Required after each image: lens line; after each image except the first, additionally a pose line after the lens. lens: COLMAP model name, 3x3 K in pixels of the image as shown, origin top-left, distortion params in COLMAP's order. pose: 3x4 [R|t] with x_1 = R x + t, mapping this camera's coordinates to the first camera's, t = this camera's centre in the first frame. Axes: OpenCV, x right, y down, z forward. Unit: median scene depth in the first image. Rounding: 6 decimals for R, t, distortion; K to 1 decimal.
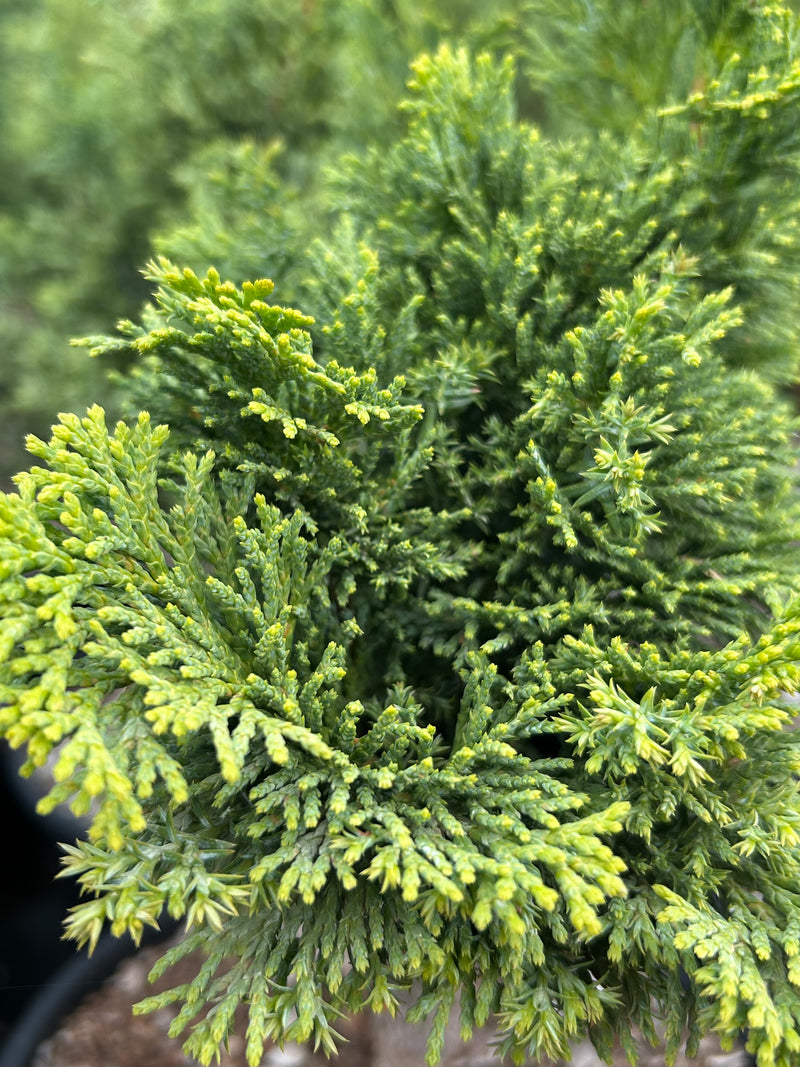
lens RADIAL K [[1131.5, 0, 400.0], [0, 1131.5, 533.5], [0, 0, 1]] dist [0.109507, -0.357091]
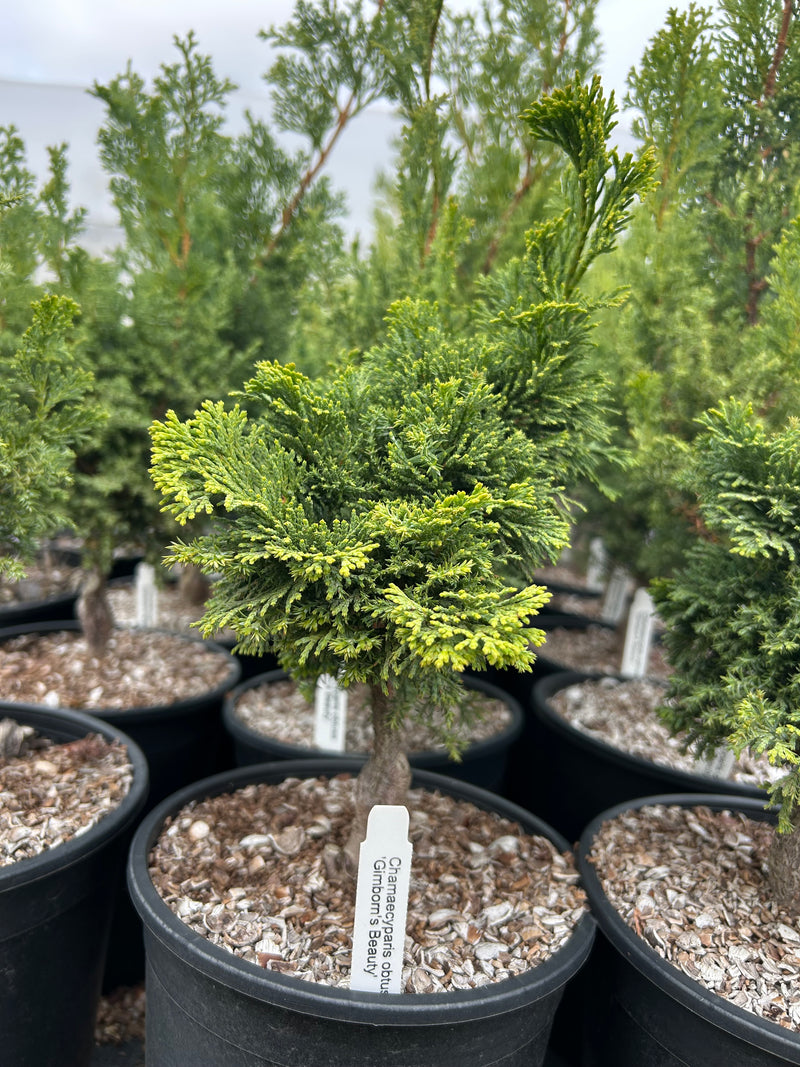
lens RADIAL K [[852.9, 0, 400.0], [0, 852.9, 533.5], [0, 0, 1]] dist [0.154565, -0.528611]
pose [[0.964985, 0.070727, -0.252590, 0.663329], [-0.130399, 0.964890, -0.227997, 0.587184], [0.227596, 0.252951, 0.940327, -0.713651]]
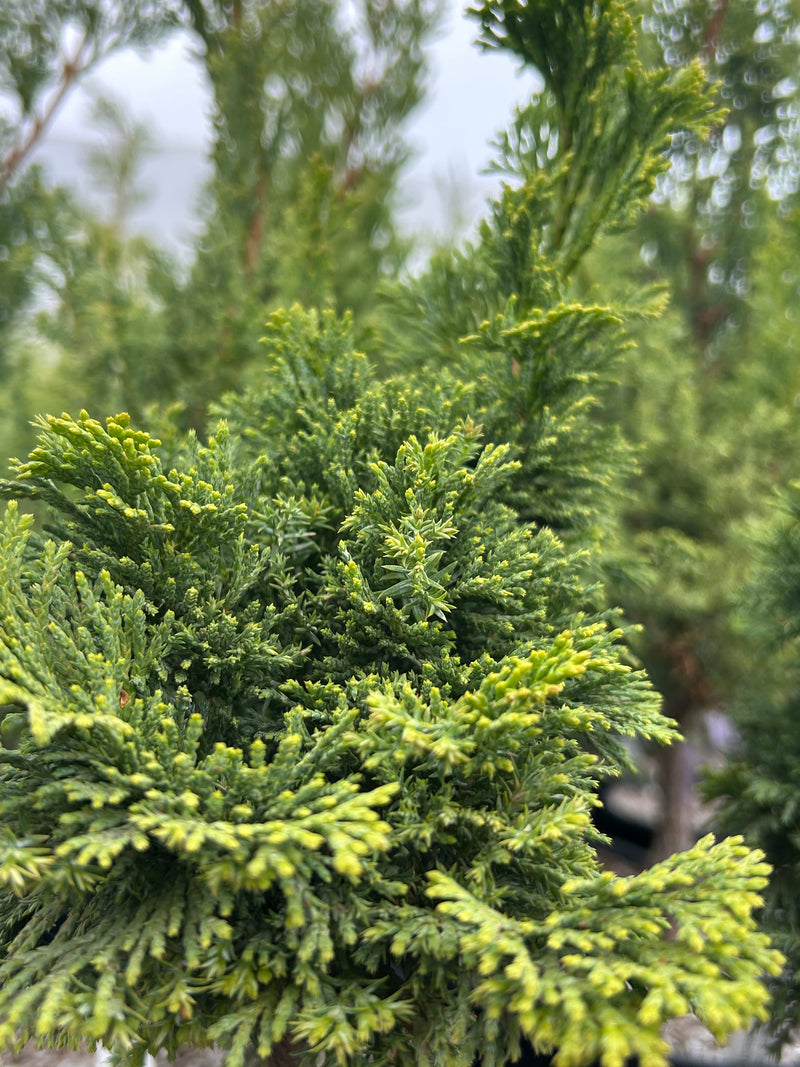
lens RADIAL K [[1125.5, 0, 400.0], [0, 1125.5, 533.5], [0, 0, 1]] dist [0.105548, -0.392051]
pose [[0.999752, -0.015427, 0.016061, 0.173129], [0.020266, 0.929250, -0.368894, 0.386017], [-0.009234, 0.369128, 0.929333, -0.132500]]
